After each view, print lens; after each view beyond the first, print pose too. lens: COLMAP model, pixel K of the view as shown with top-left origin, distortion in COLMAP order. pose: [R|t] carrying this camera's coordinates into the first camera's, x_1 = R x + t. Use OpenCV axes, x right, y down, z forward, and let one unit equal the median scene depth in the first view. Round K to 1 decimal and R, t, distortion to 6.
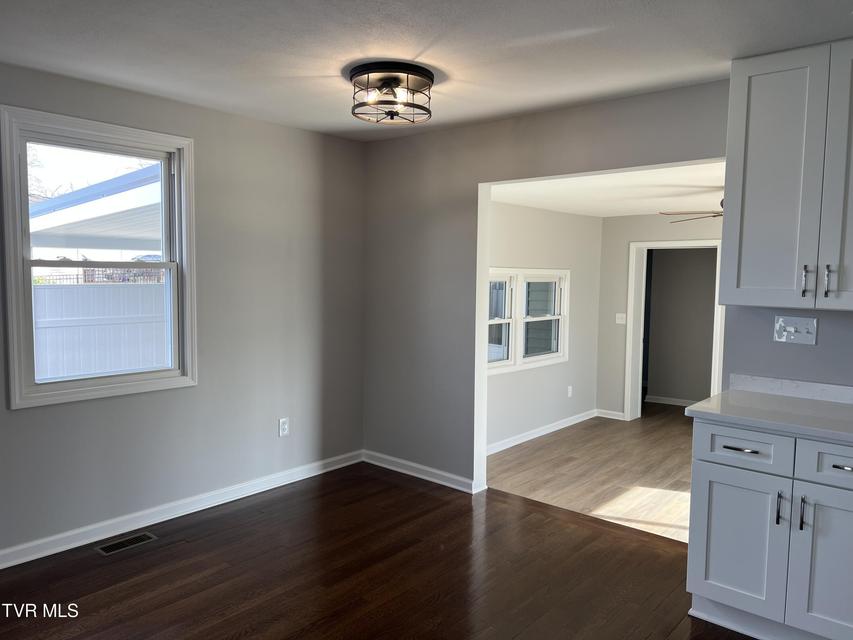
lens RADIAL K [[632.3, 0, 426.5], [0, 632.3, 320.0], [0, 0, 1]] dist [0.042330, -0.078414]
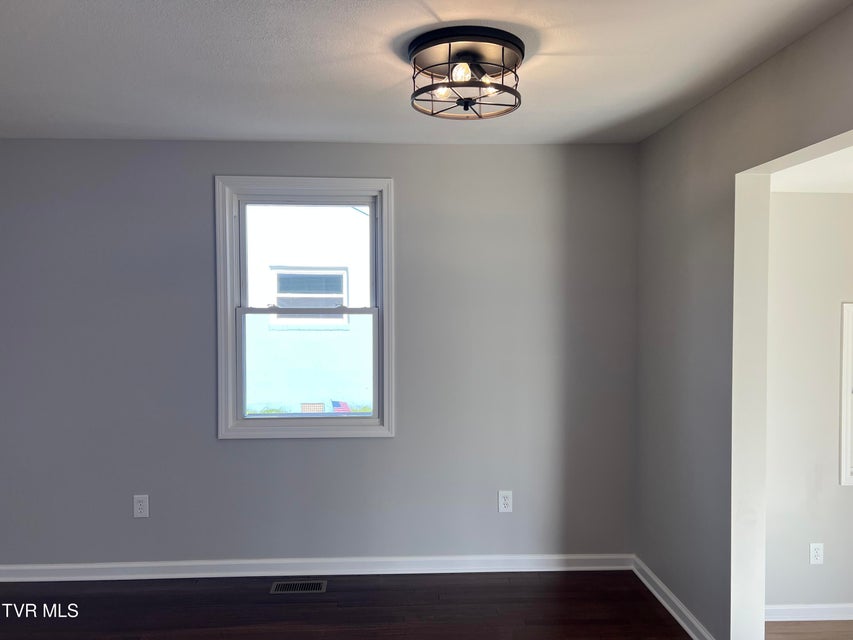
lens RADIAL K [[632.3, 0, 426.5], [0, 632.3, 320.0], [0, 0, 1]] dist [0.042330, -0.078414]
pose [[0.684323, 0.003676, -0.729170, 0.363527], [-0.047780, 0.998064, -0.039810, -0.036338], [0.727612, 0.062083, 0.683174, 0.396235]]
